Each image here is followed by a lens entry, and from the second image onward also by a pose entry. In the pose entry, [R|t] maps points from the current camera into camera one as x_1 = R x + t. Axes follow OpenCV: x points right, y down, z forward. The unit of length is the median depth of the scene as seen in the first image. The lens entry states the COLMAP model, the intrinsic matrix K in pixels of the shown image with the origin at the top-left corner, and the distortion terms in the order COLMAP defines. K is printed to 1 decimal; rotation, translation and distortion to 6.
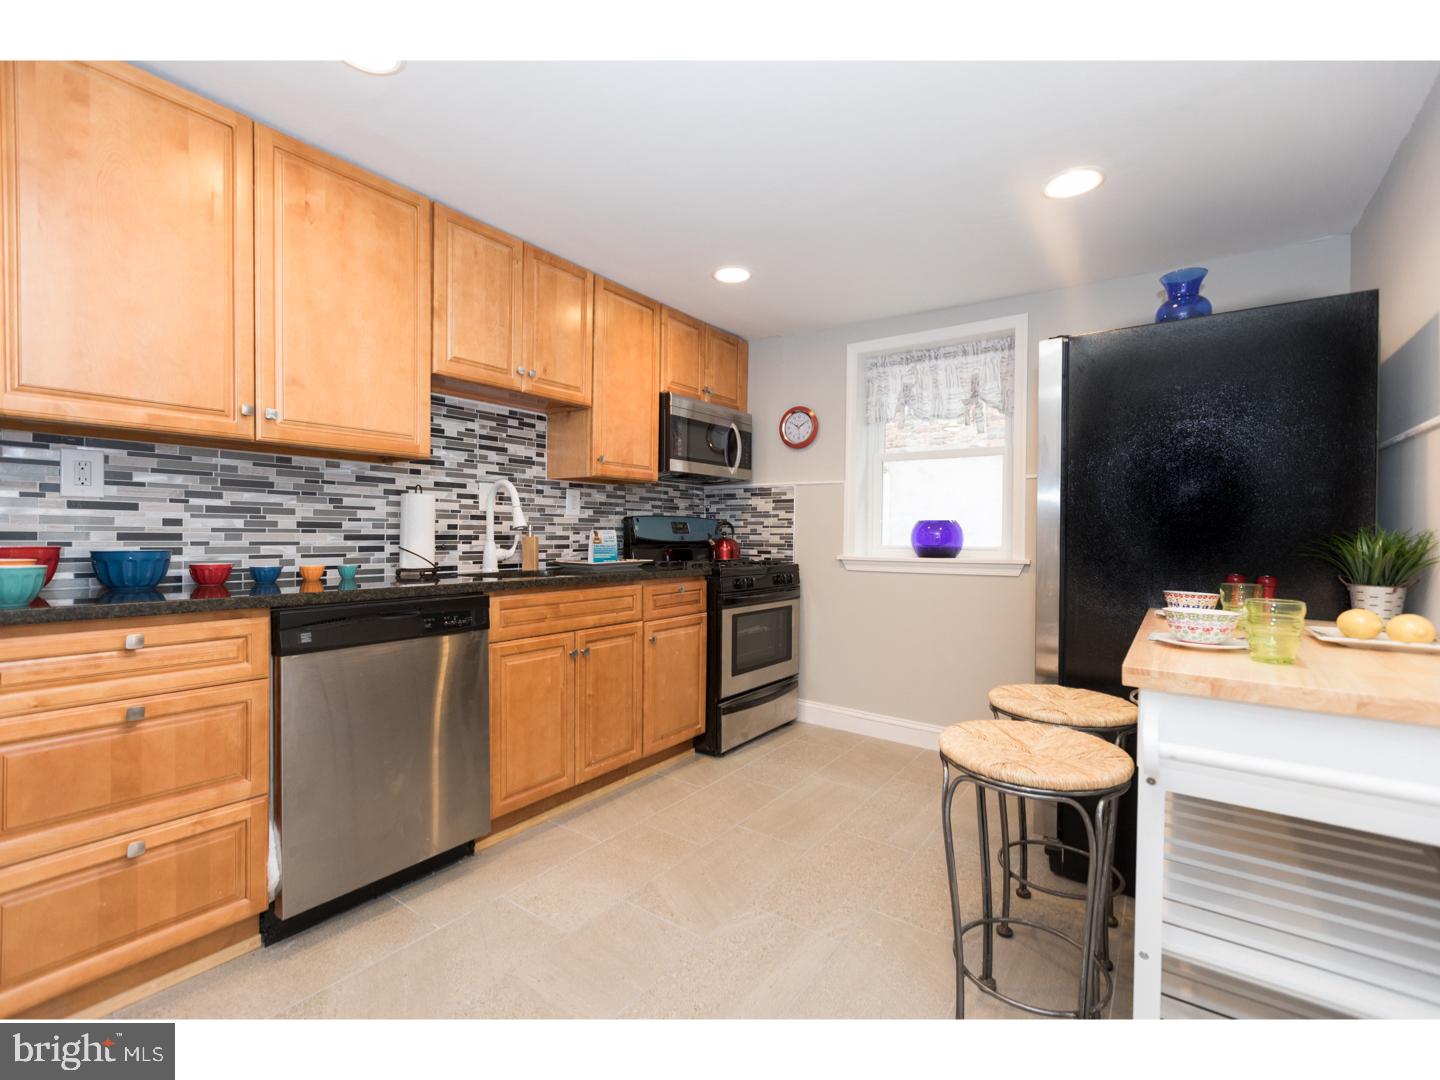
lens RADIAL K [[639.1, 0, 721.4], [0, 639.1, 536.0], [0, 0, 1]] dist [-0.001577, -0.000063]
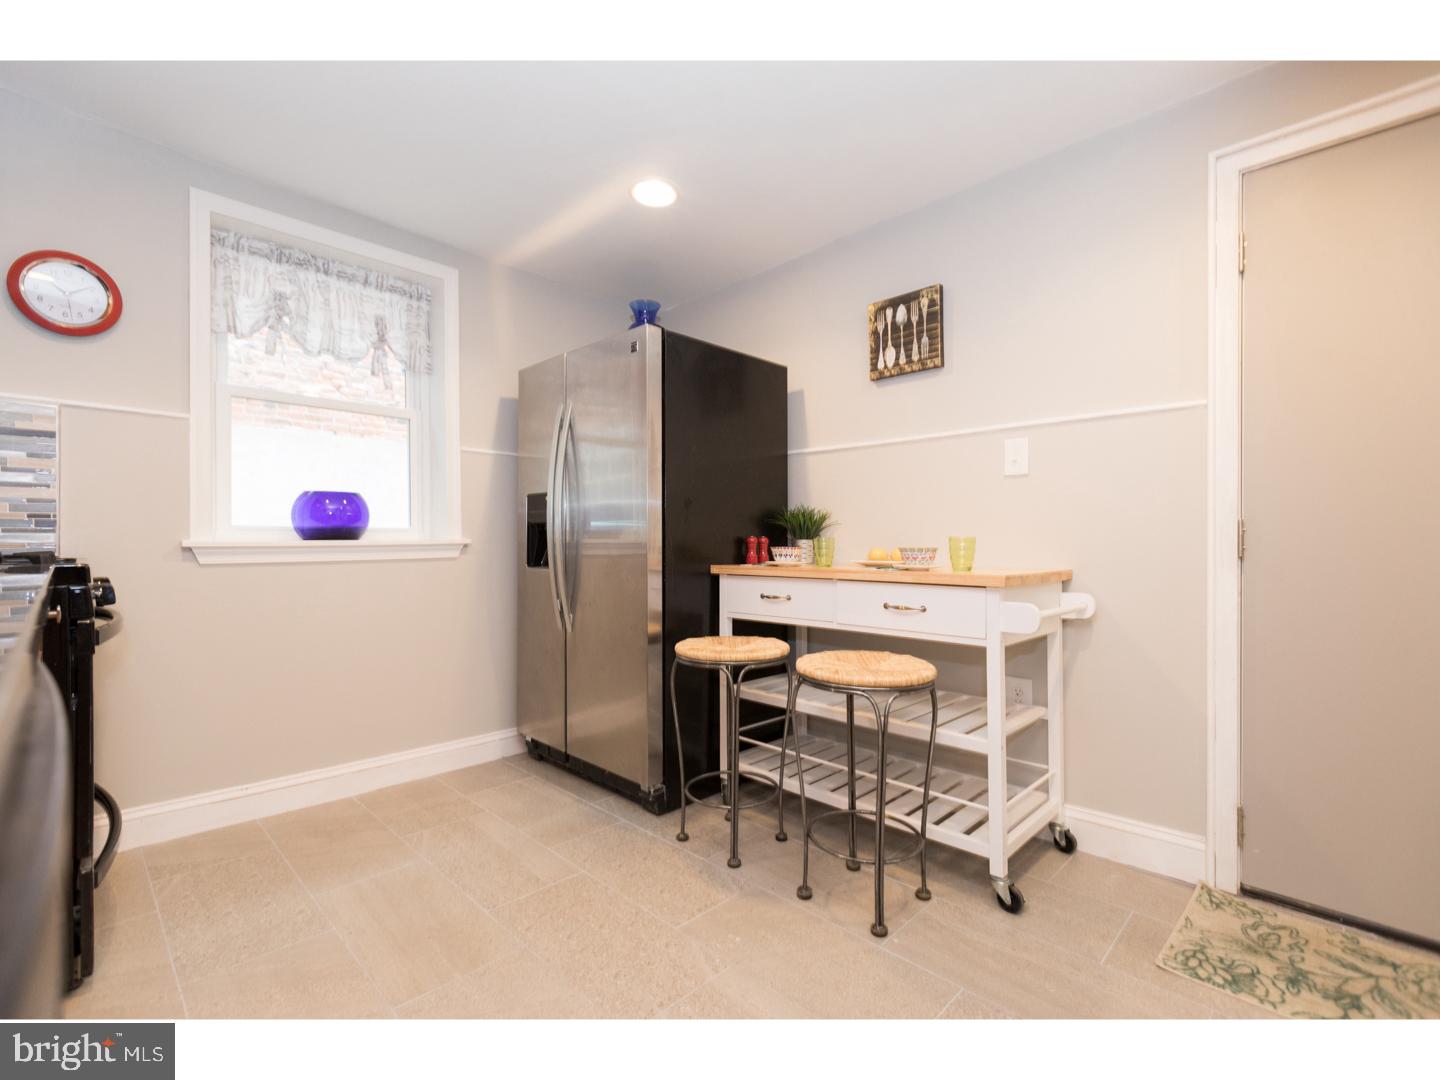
lens RADIAL K [[639.1, 0, 721.4], [0, 639.1, 536.0], [0, 0, 1]] dist [-0.001577, -0.000063]
pose [[0.159714, -0.000196, 0.987163, -0.321200], [0.006705, 0.999977, -0.000886, 0.031234], [-0.987141, 0.006760, 0.159712, 0.426242]]
